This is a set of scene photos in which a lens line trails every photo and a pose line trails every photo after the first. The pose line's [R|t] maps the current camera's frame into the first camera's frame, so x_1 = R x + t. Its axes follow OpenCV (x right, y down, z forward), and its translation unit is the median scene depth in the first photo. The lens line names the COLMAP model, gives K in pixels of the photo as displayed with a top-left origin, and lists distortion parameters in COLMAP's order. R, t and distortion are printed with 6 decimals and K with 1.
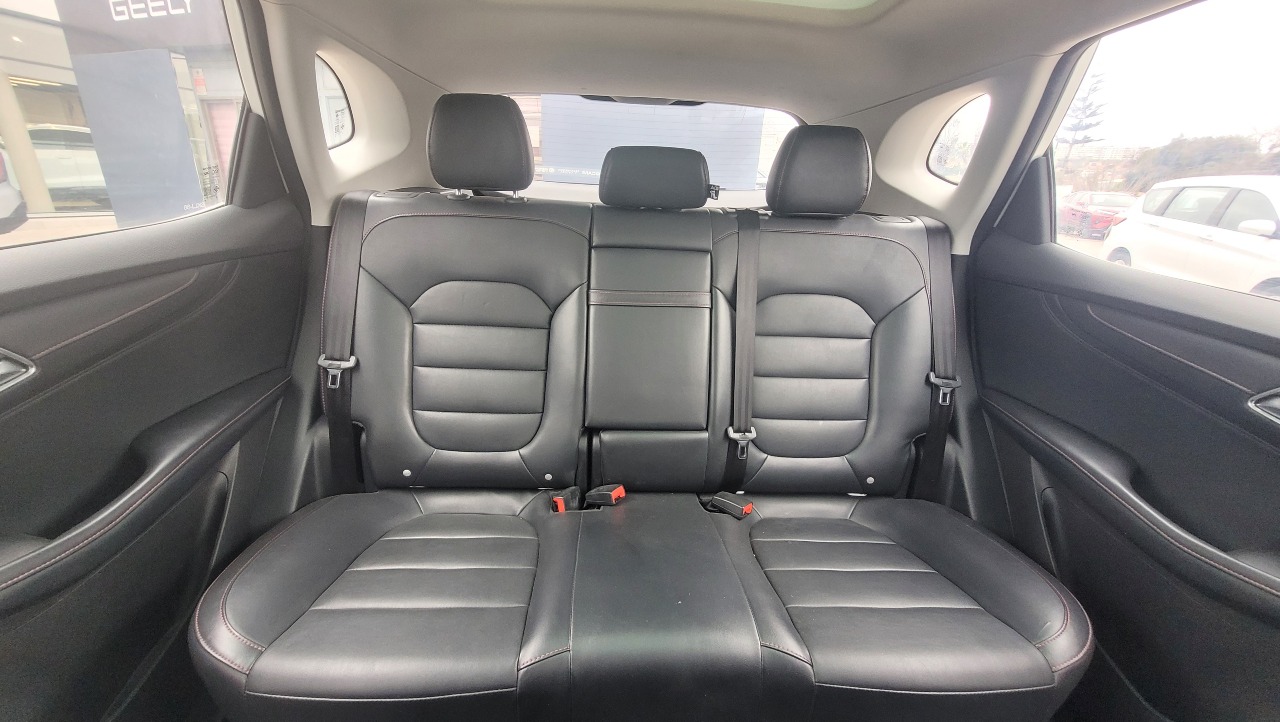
lens RADIAL K [[507.2, 0, 628.6], [0, 507.2, 372.8], [0, 0, 1]] dist [-0.006412, -0.000364]
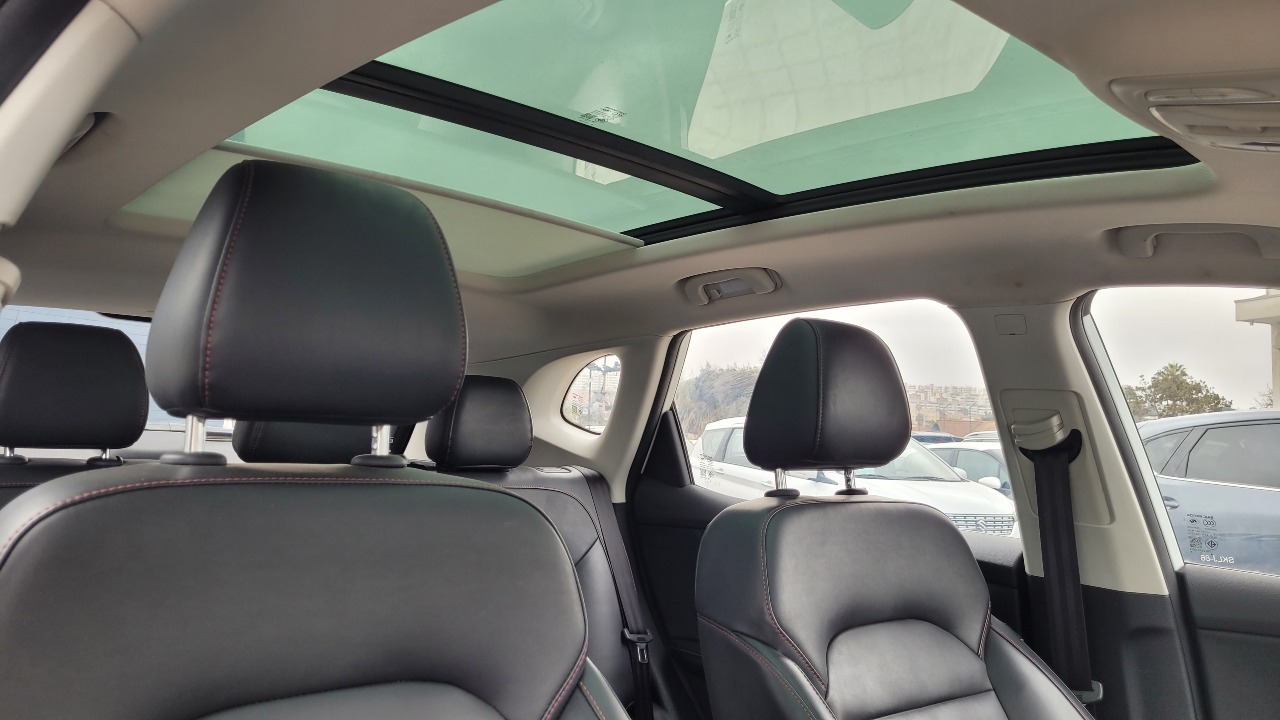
lens RADIAL K [[979.6, 0, 632.4], [0, 979.6, 360.9], [0, 0, 1]] dist [0.041464, -0.024238]
pose [[0.759560, 0.039849, 0.649216, -0.550826], [0.229942, 0.917220, -0.325323, 0.133807], [-0.608437, 0.396384, 0.687520, -0.408889]]
